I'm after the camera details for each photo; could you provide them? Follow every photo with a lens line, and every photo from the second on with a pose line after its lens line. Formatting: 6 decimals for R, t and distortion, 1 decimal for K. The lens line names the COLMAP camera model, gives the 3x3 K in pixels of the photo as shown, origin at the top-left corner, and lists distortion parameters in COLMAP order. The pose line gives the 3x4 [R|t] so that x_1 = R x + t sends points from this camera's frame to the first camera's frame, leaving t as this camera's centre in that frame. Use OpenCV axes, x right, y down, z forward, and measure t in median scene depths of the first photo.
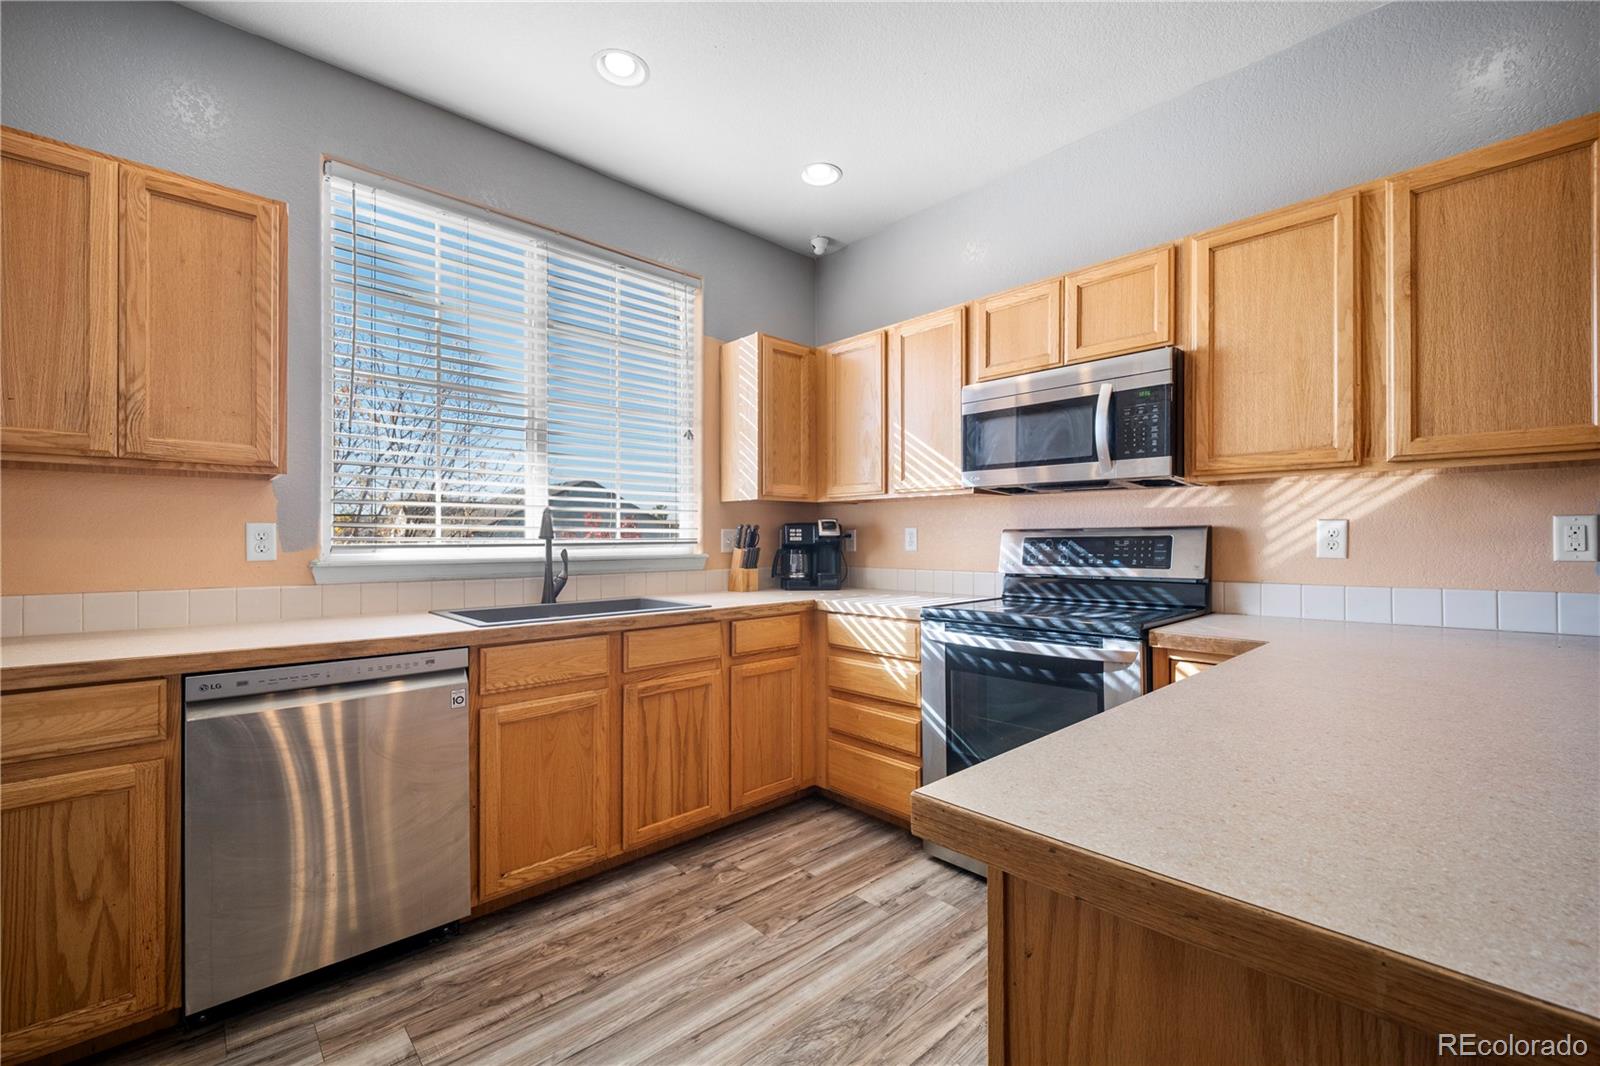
lens RADIAL K [[666.3, 0, 800.0], [0, 666.3, 533.0], [0, 0, 1]] dist [0.028680, -0.020691]
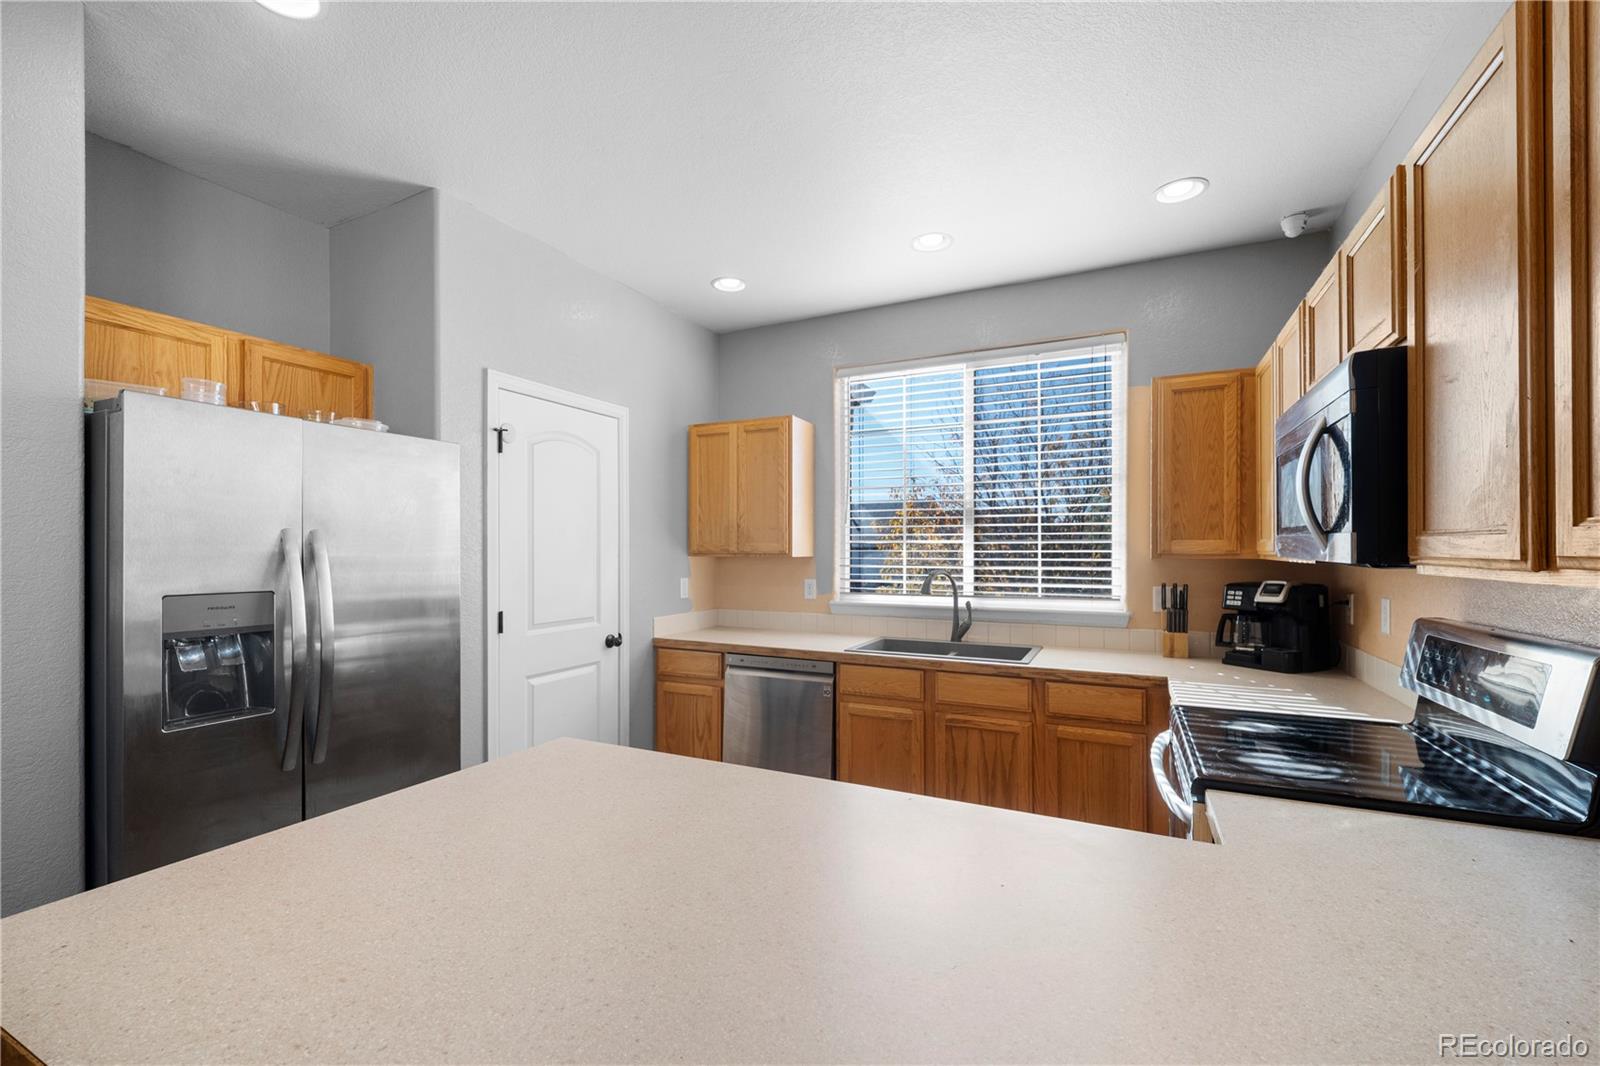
lens RADIAL K [[666.3, 0, 800.0], [0, 666.3, 533.0], [0, 0, 1]] dist [0.028680, -0.020691]
pose [[0.348073, -0.021786, -0.937214, 0.793767], [0.009276, 0.999761, -0.019795, -0.089356], [0.937422, -0.001803, 0.348191, 0.270339]]
